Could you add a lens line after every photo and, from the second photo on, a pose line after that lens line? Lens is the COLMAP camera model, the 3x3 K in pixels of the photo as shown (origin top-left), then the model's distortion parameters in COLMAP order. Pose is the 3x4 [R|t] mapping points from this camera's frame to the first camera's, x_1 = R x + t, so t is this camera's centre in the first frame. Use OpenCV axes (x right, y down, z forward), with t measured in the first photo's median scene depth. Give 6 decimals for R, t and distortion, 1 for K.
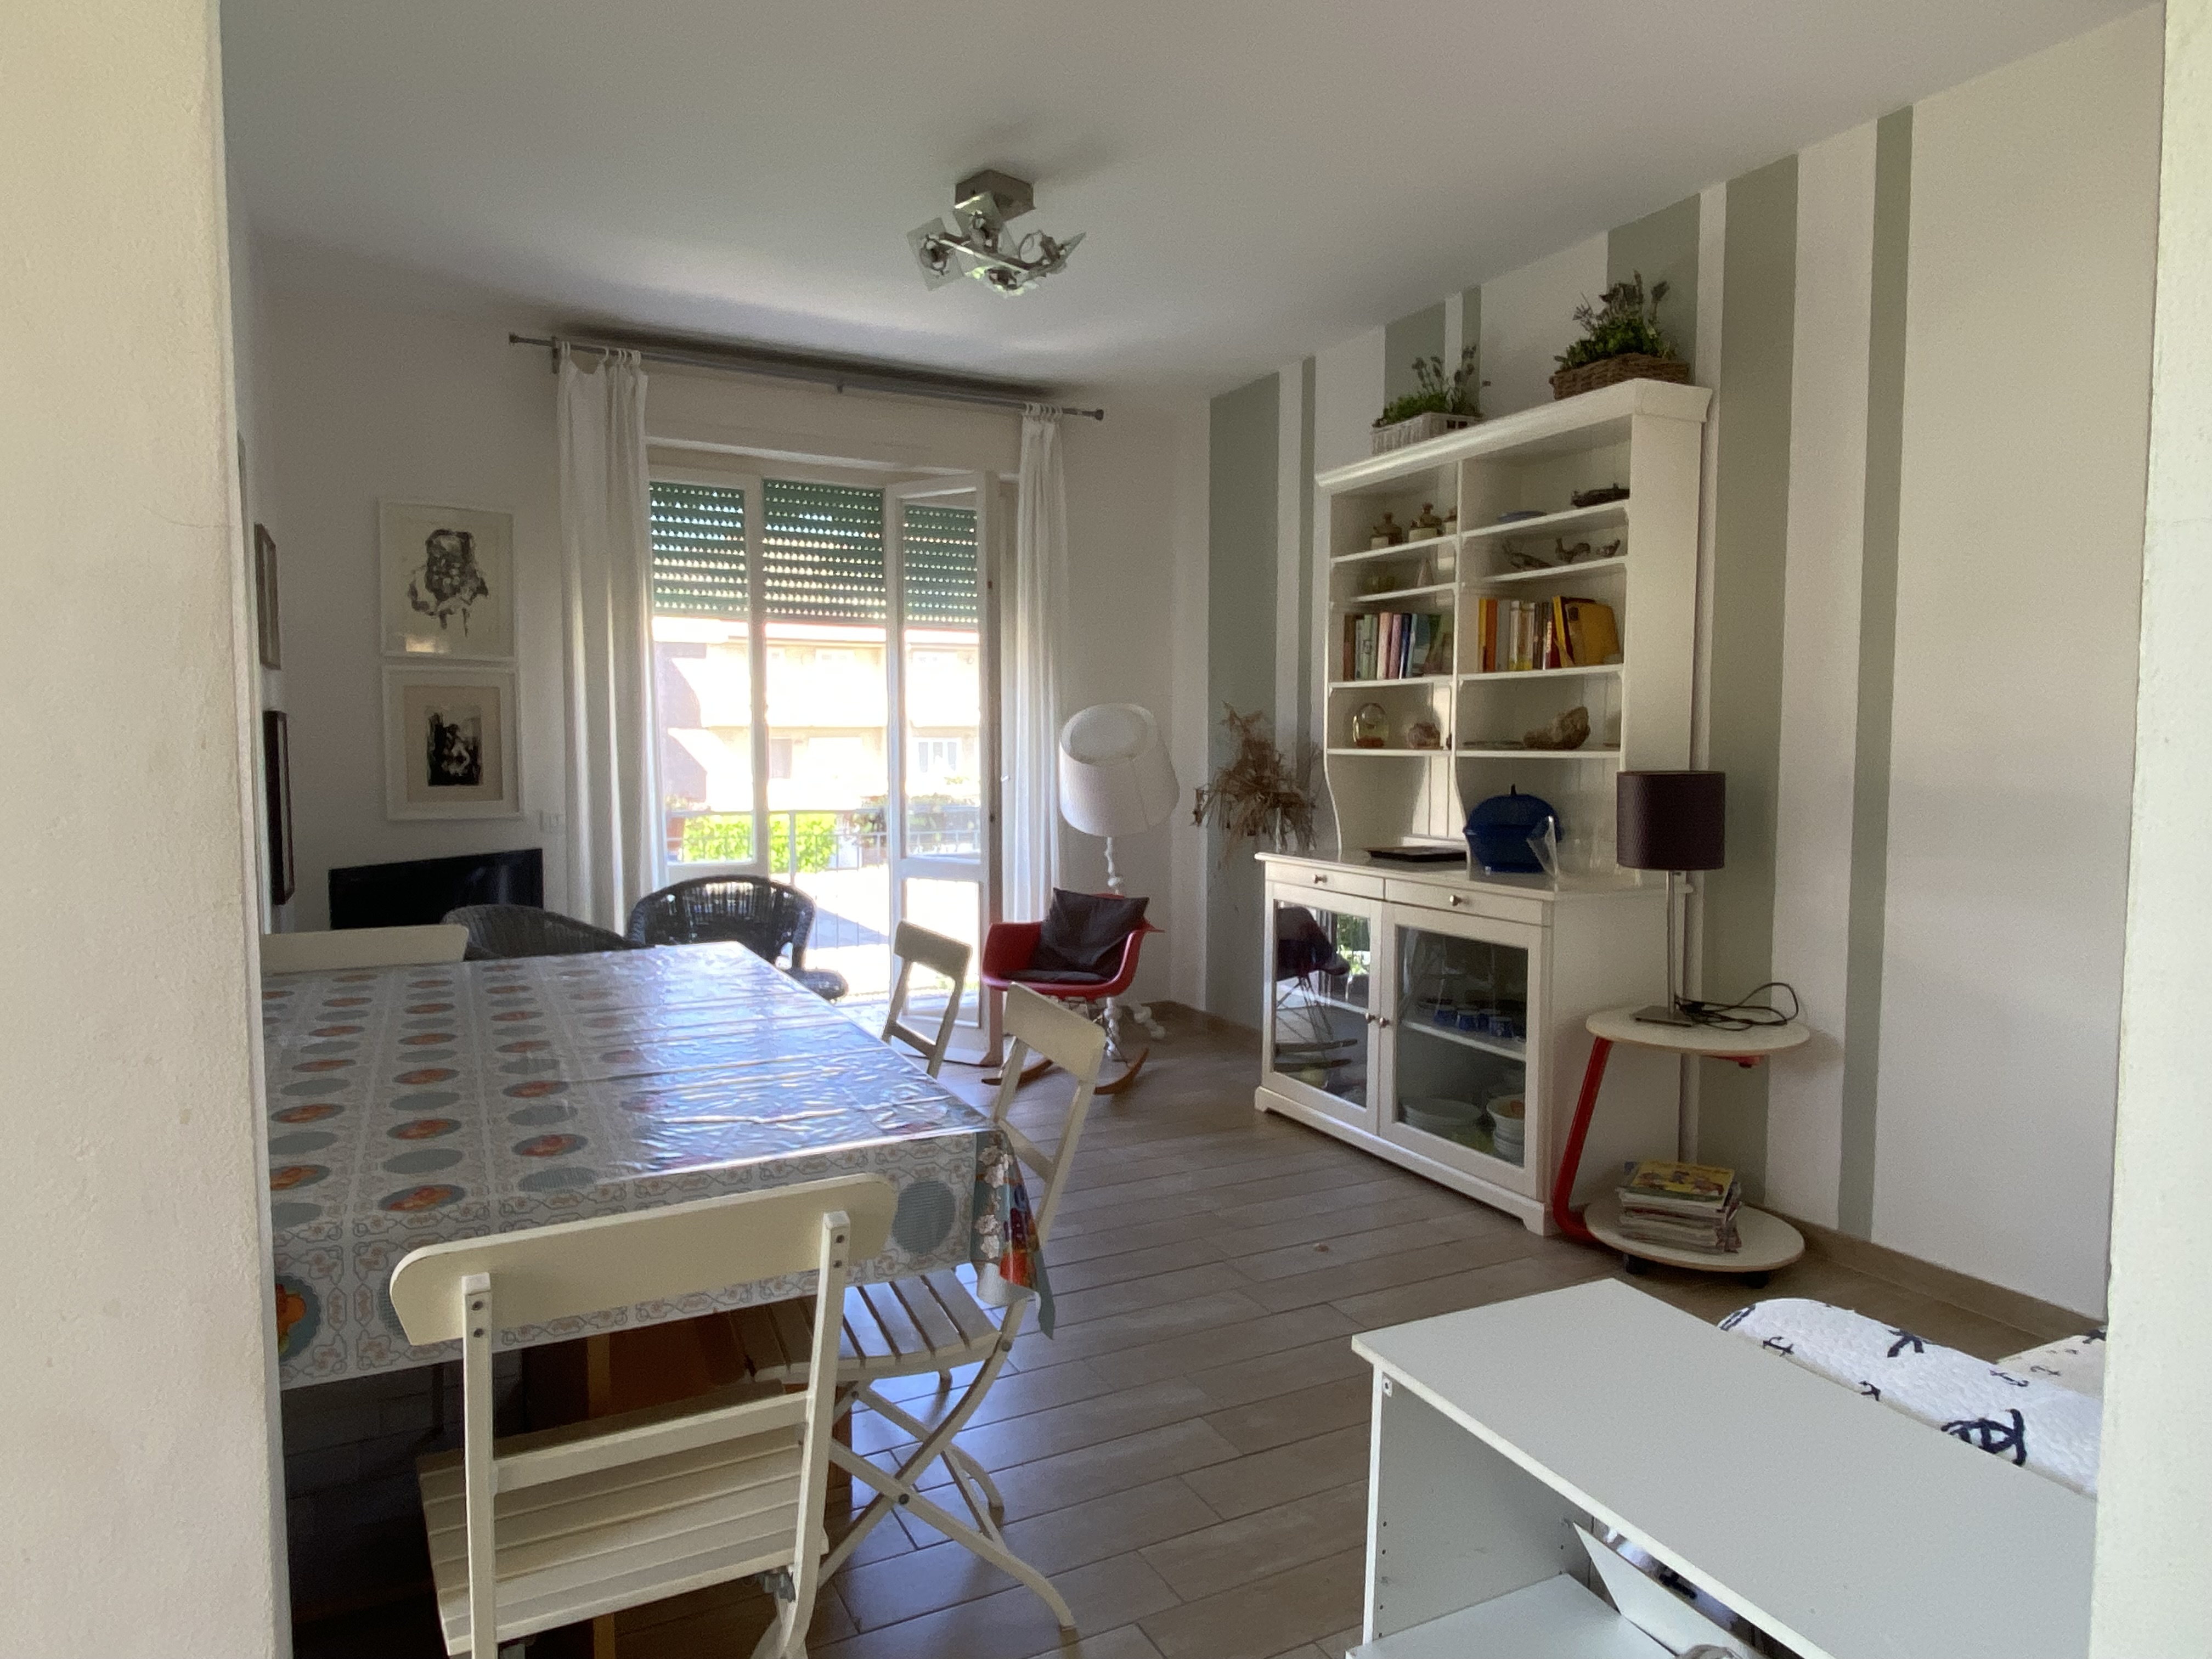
lens RADIAL K [[1346.4, 0, 1108.5], [0, 1346.4, 822.3], [0, 0, 1]] dist [0.007217, -0.014739]
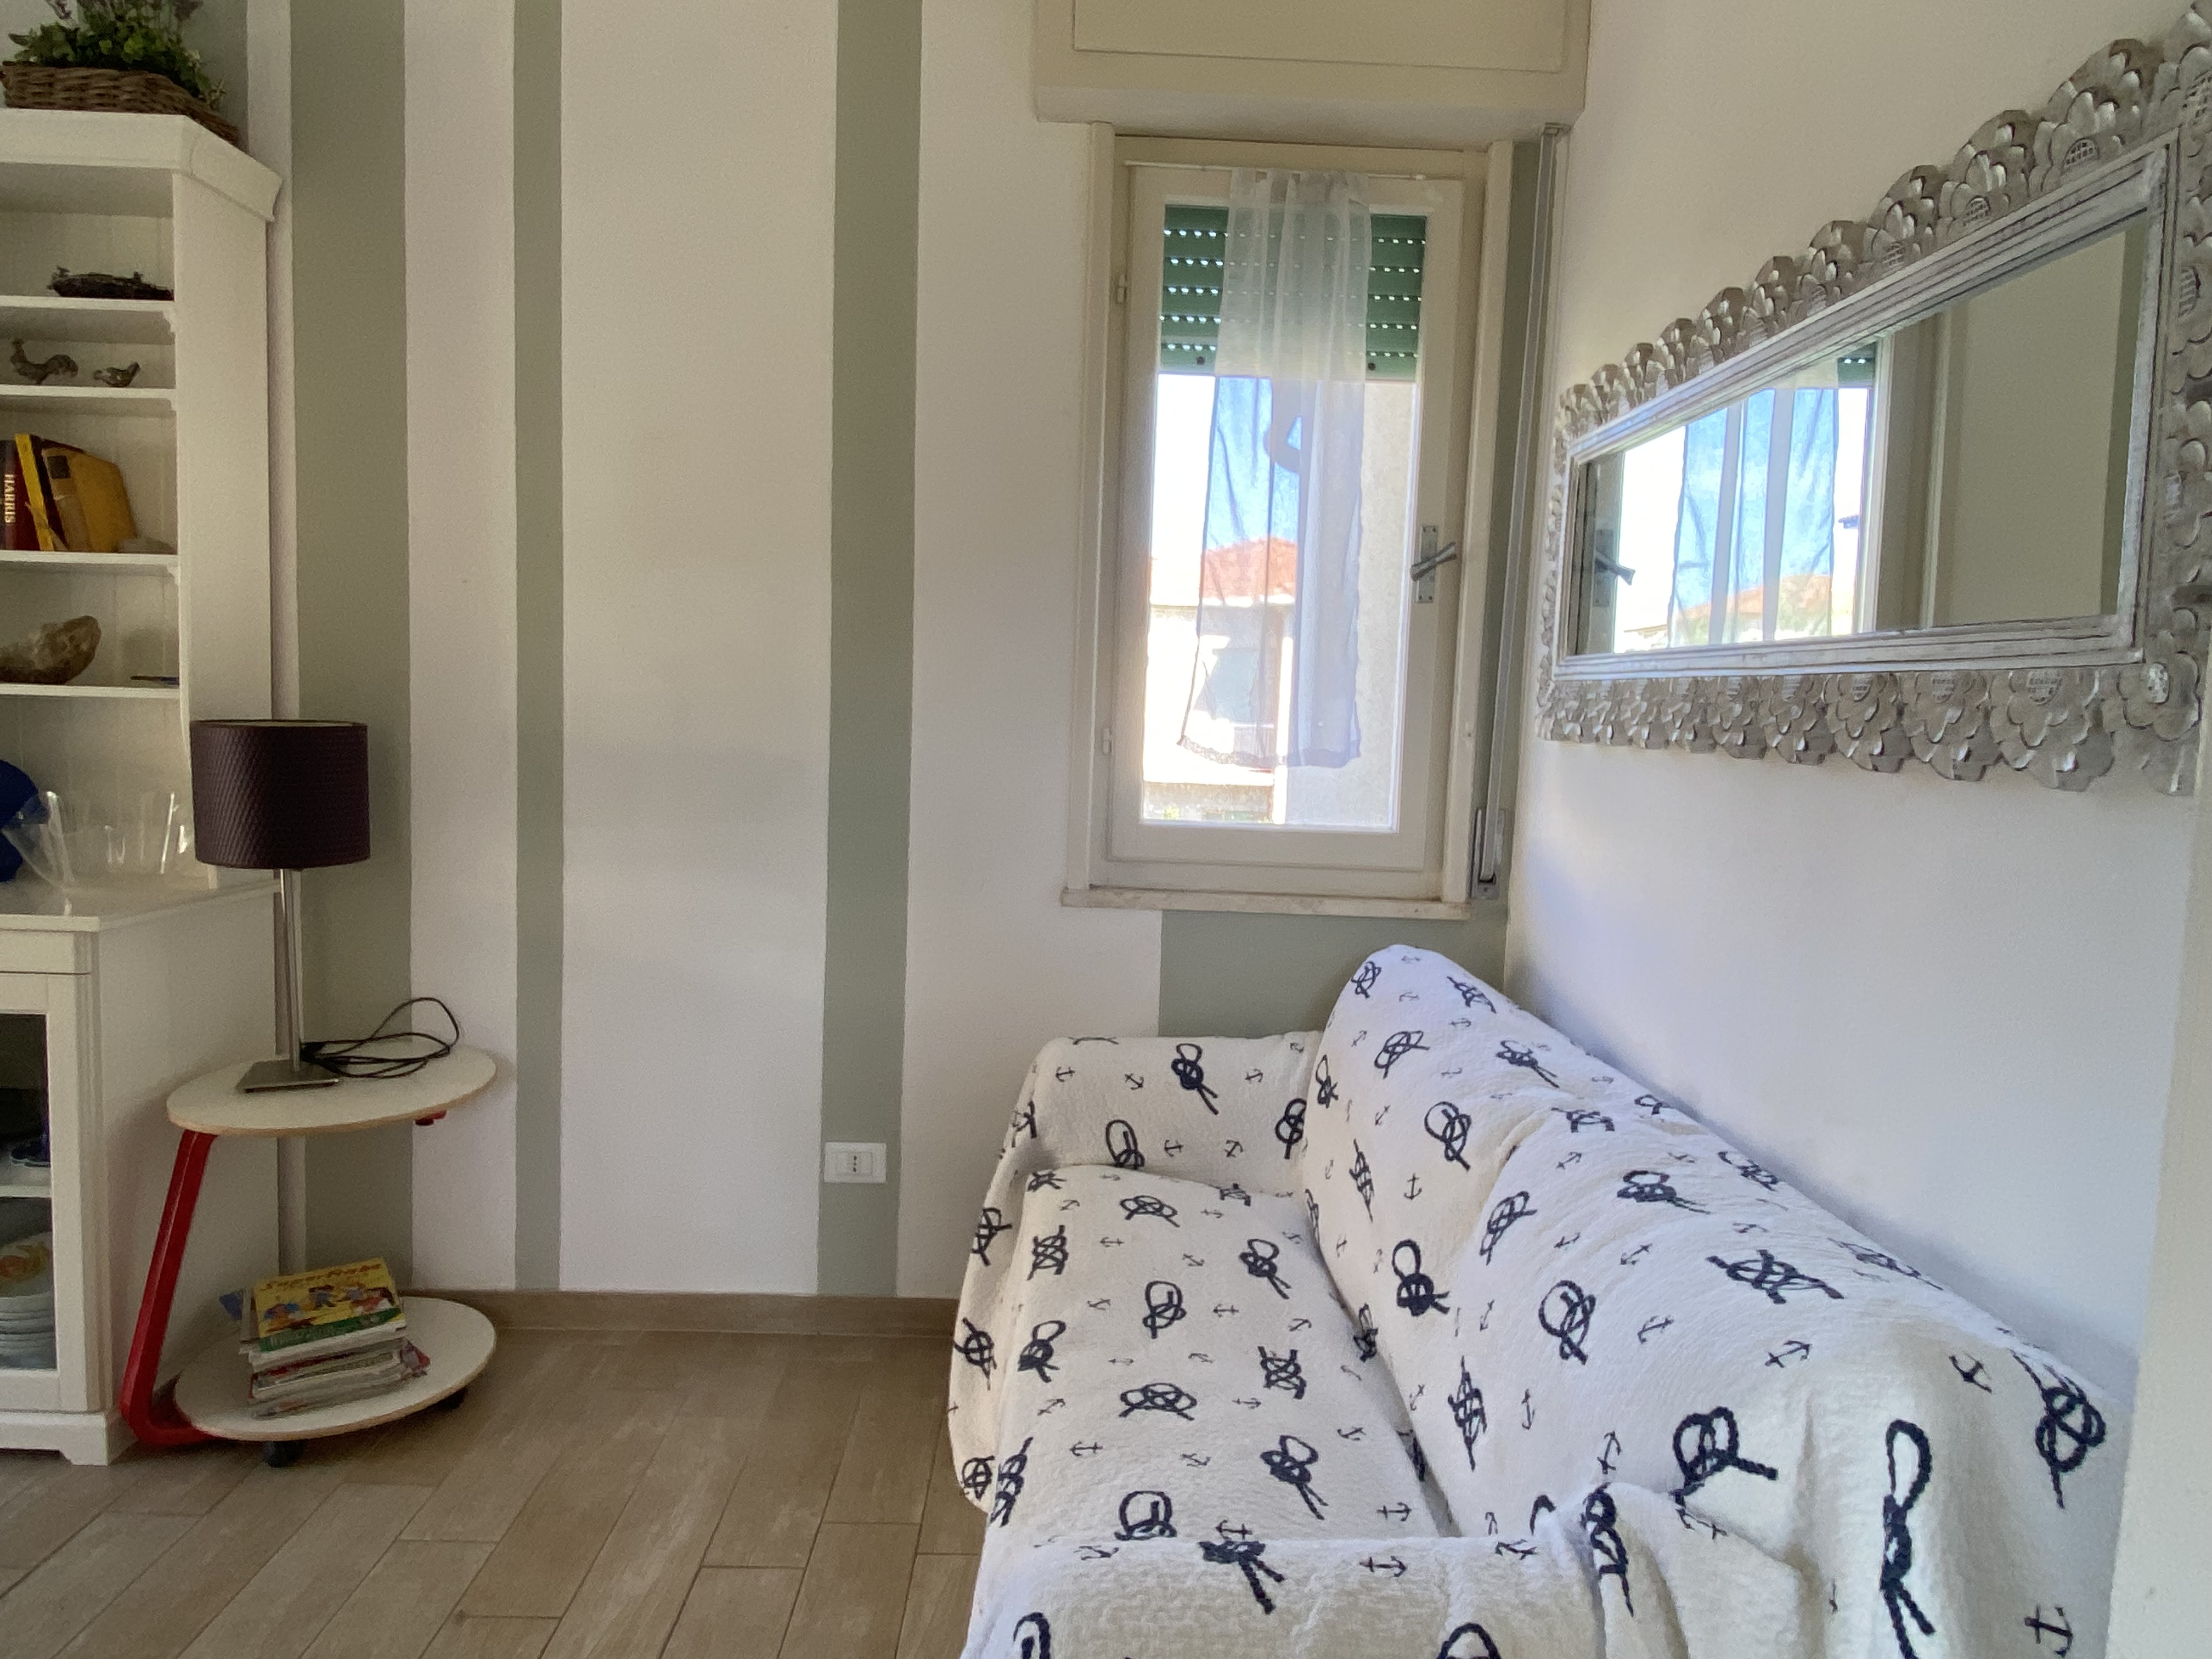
lens RADIAL K [[1346.4, 0, 1108.5], [0, 1346.4, 822.3], [0, 0, 1]] dist [0.007217, -0.014739]
pose [[0.433995, -0.059827, 0.898927, -0.017855], [0.014654, 0.998129, 0.059354, -0.020649], [-0.900796, -0.012586, 0.434059, 0.311336]]
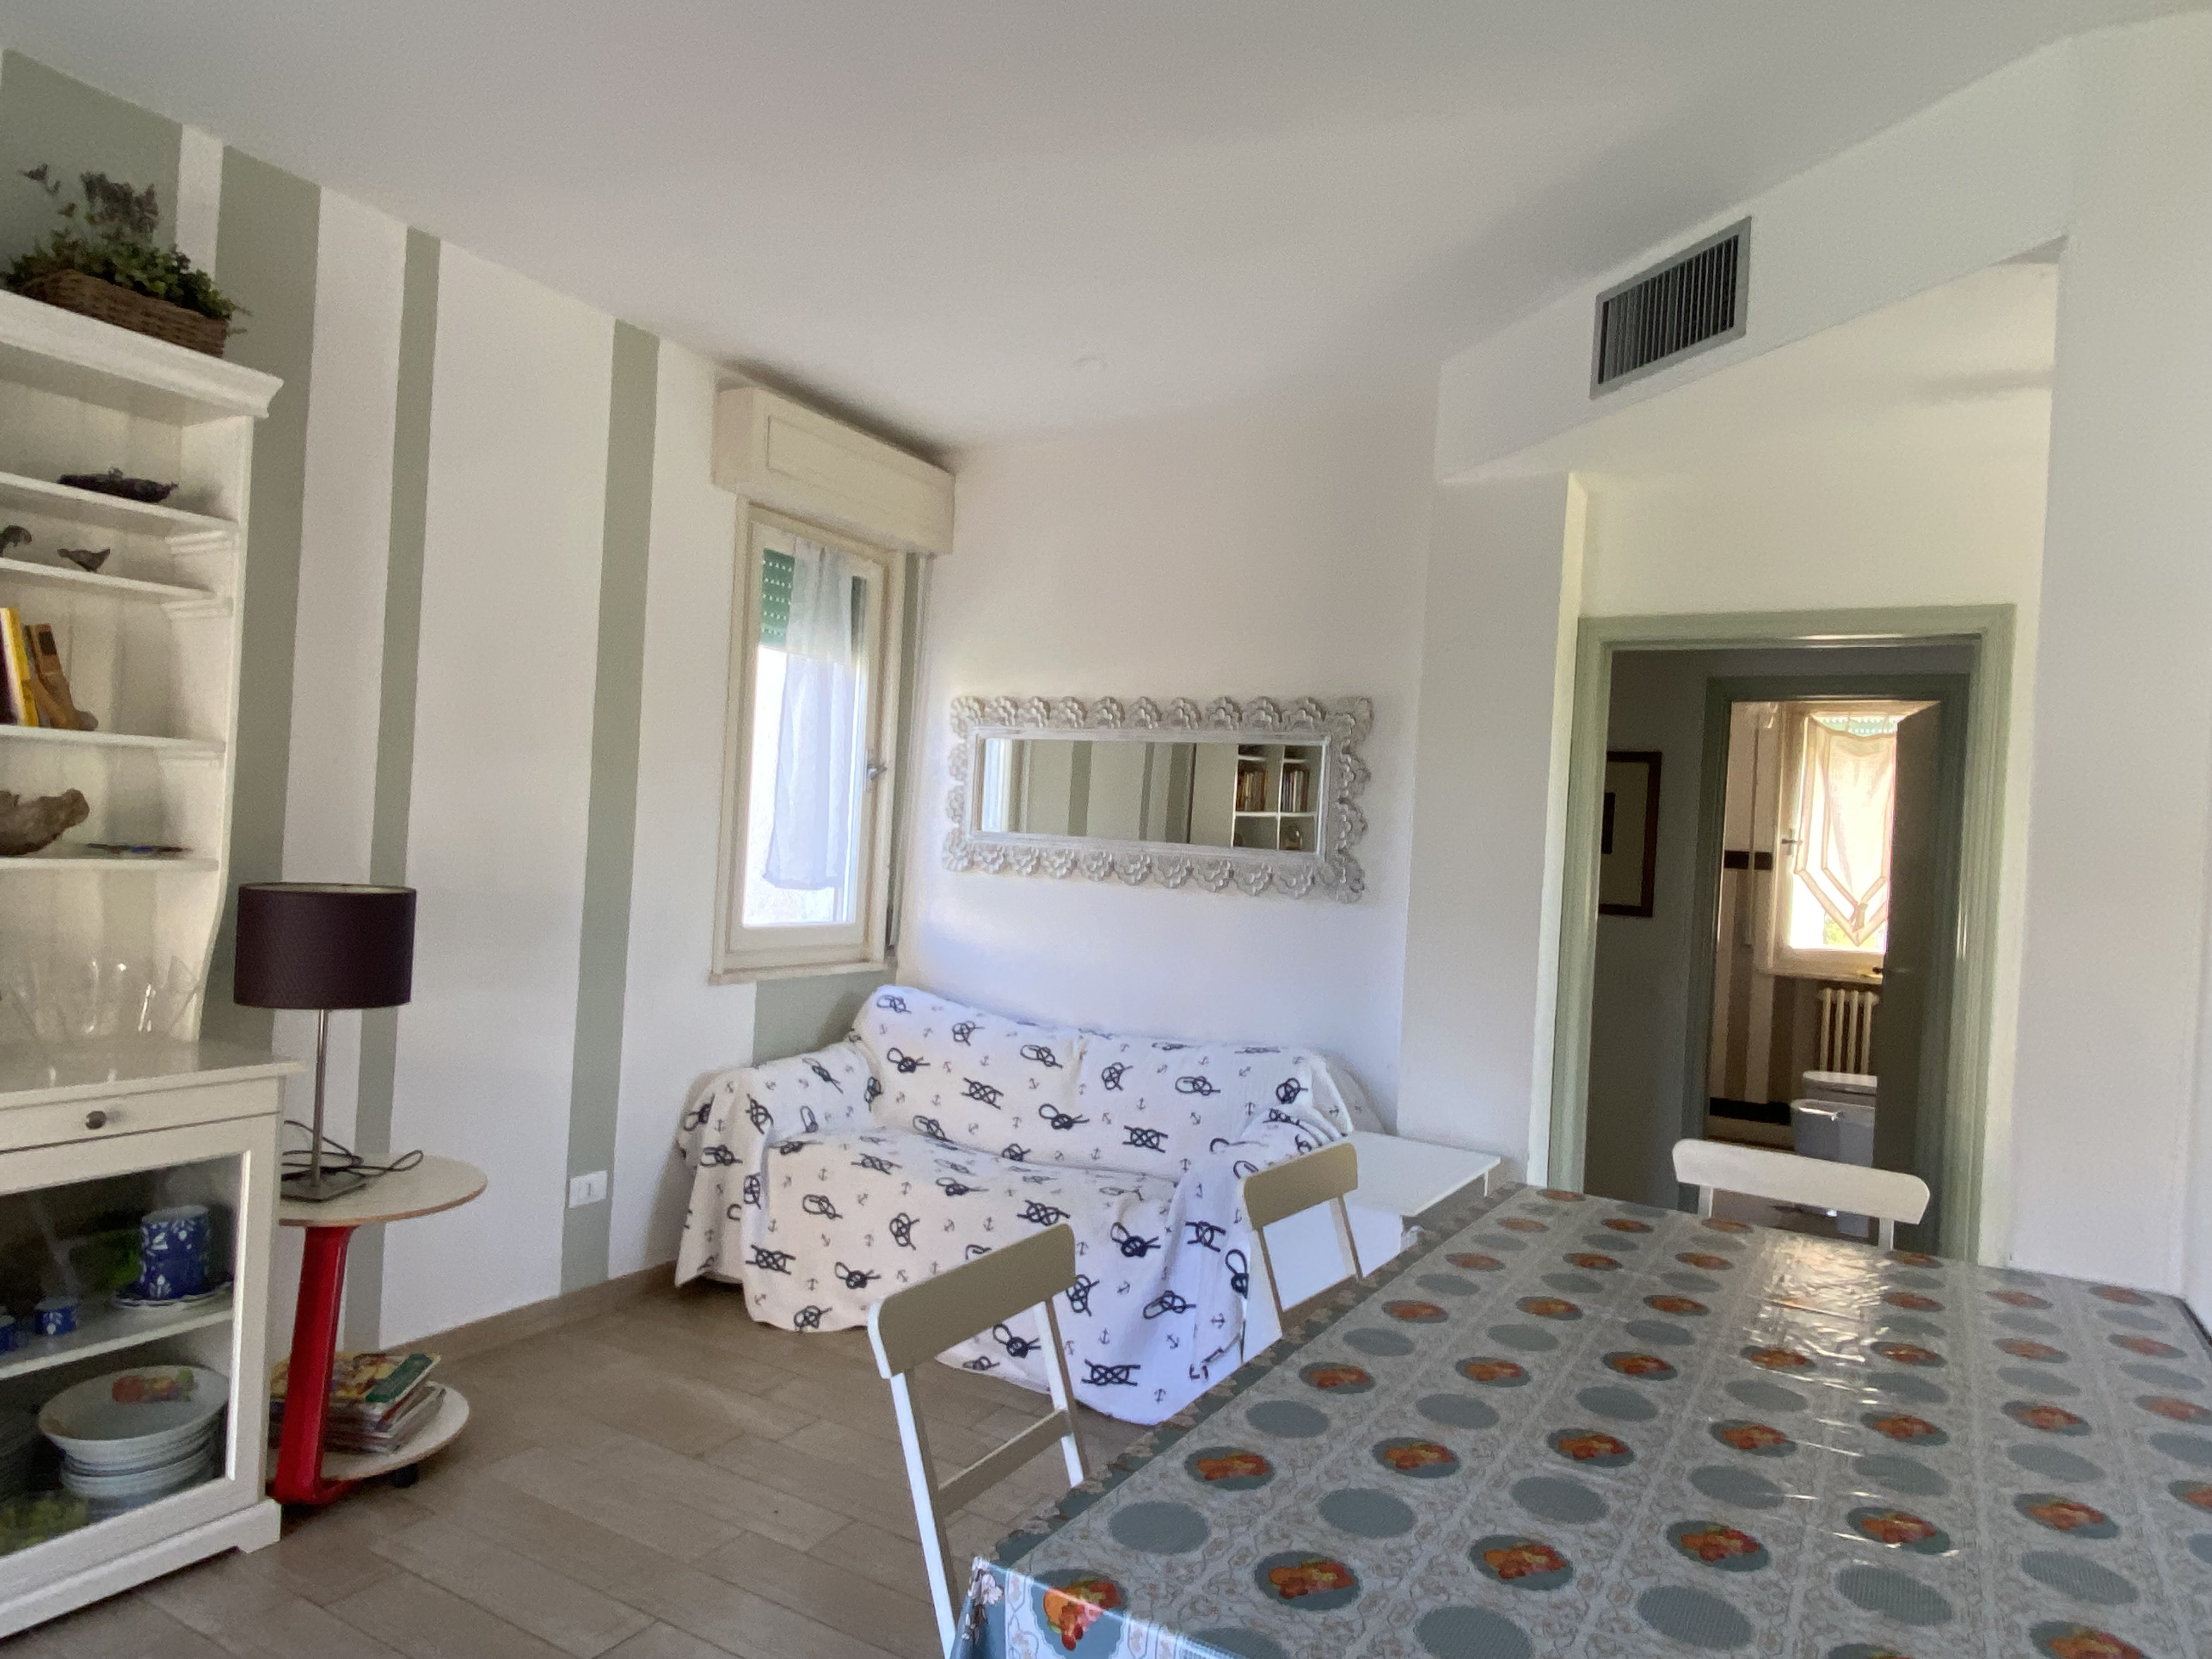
lens RADIAL K [[1351.6, 0, 1106.0], [0, 1351.6, 829.5], [0, 0, 1]] dist [-0.001796, -0.051212]
pose [[-0.542236, -0.021058, 0.839962, -0.484761], [-0.002863, 0.999726, 0.023215, -0.087547], [-0.840221, 0.010183, -0.542148, 0.977261]]
